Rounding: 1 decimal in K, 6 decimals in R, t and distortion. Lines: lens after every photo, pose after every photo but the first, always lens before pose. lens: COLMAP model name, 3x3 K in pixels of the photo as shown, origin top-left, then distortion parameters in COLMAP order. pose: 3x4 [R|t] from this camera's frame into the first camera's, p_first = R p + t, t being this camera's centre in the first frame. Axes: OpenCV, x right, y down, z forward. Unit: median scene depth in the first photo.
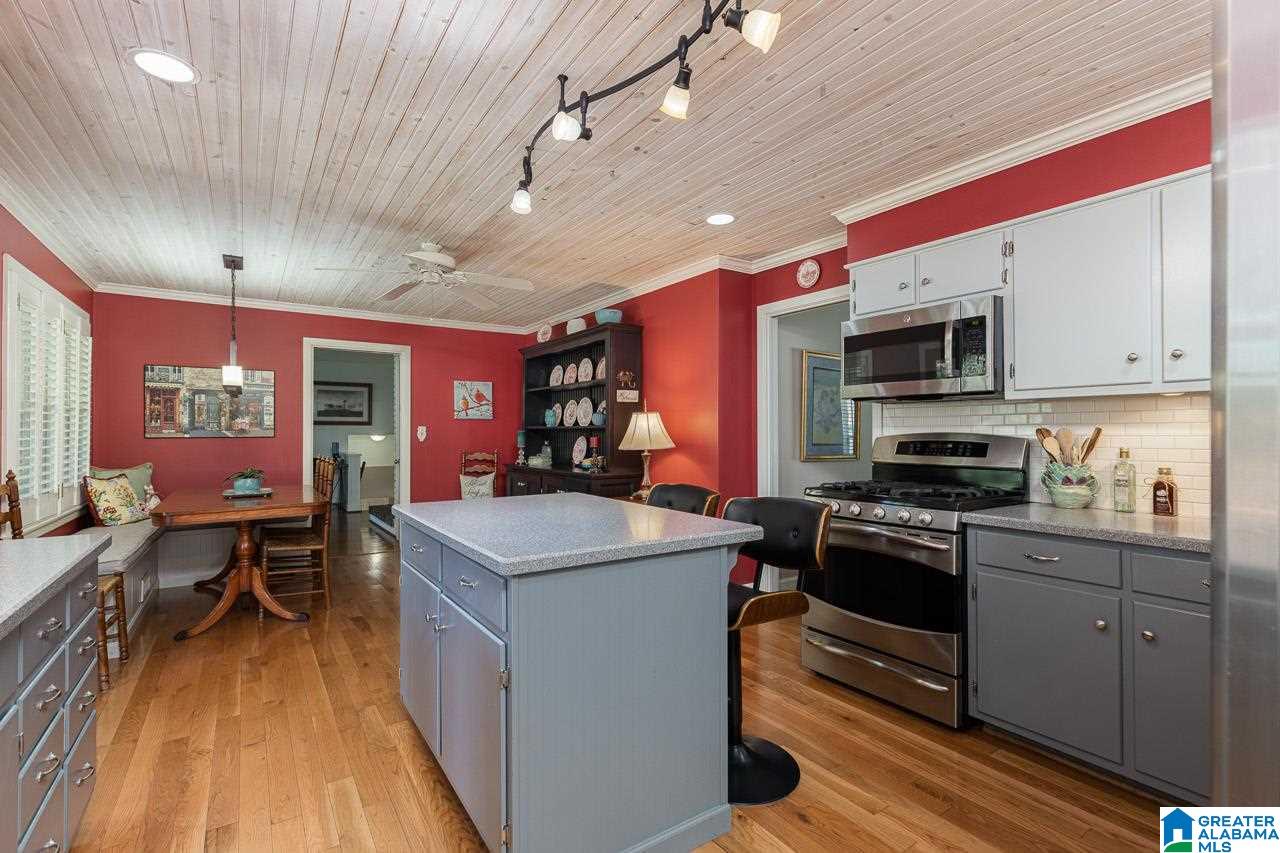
lens RADIAL K [[583.5, 0, 638.4], [0, 583.5, 433.7], [0, 0, 1]] dist [0.005592, -0.000463]
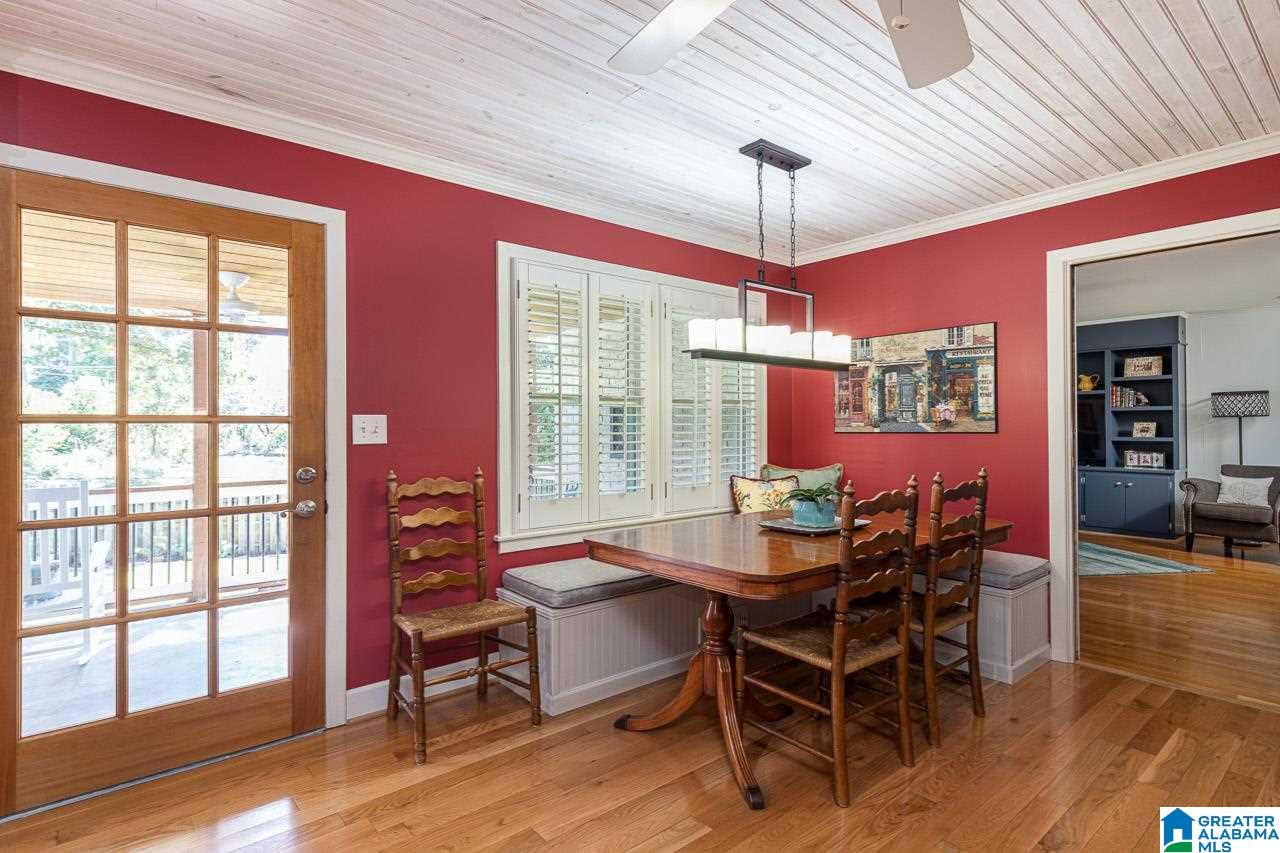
lens RADIAL K [[583.5, 0, 639.2], [0, 583.5, 429.8], [0, 0, 1]] dist [0.005592, -0.000463]
pose [[0.069067, 0.005220, -0.997598, -0.077726], [-0.000102, 0.999986, 0.005225, -0.000919], [0.997612, -0.000259, 0.069066, 0.866362]]
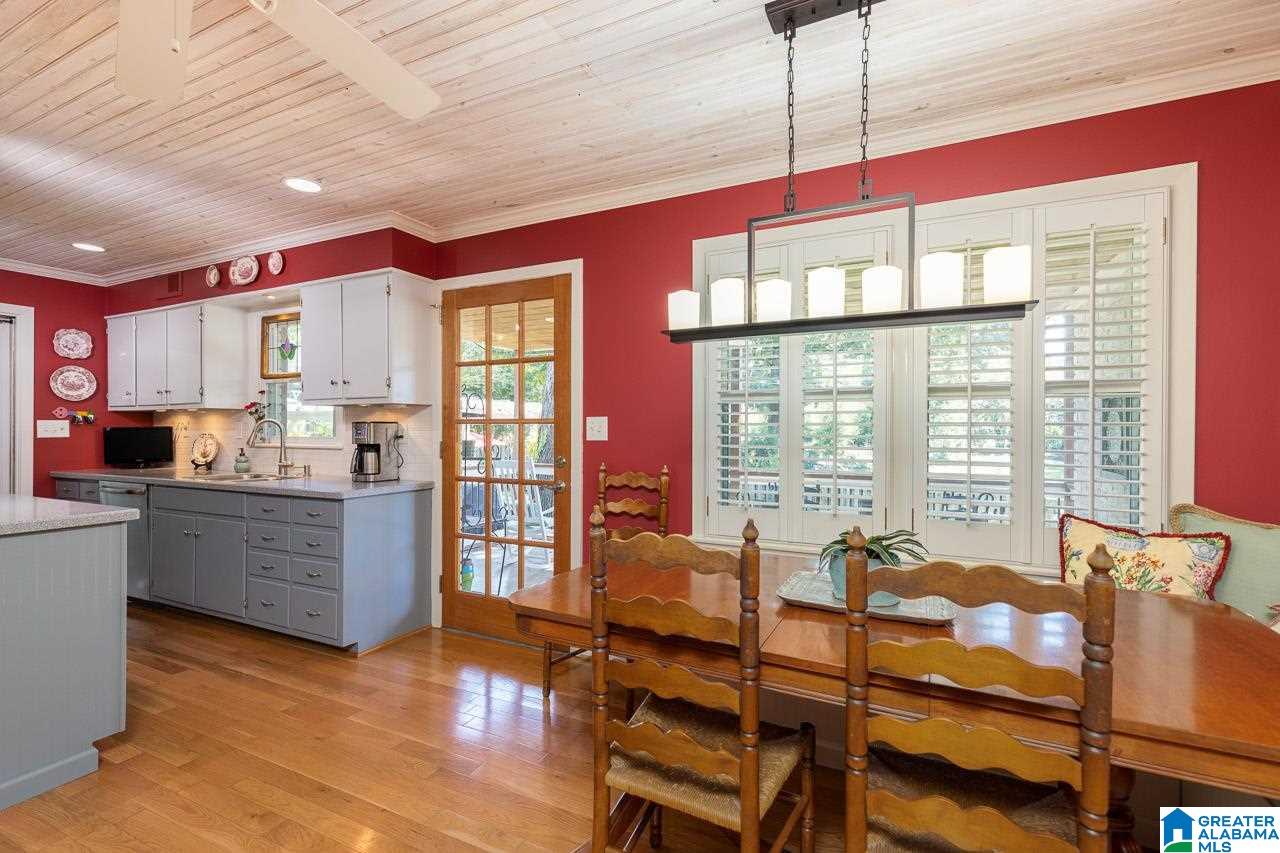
lens RADIAL K [[583.5, 0, 637.8], [0, 583.5, 431.4], [0, 0, 1]] dist [0.005592, -0.000463]
pose [[-0.862233, 0.003928, -0.506497, -0.392287], [-0.002722, 0.999920, 0.012388, -0.004280], [0.506505, 0.012060, -0.862153, 1.341179]]
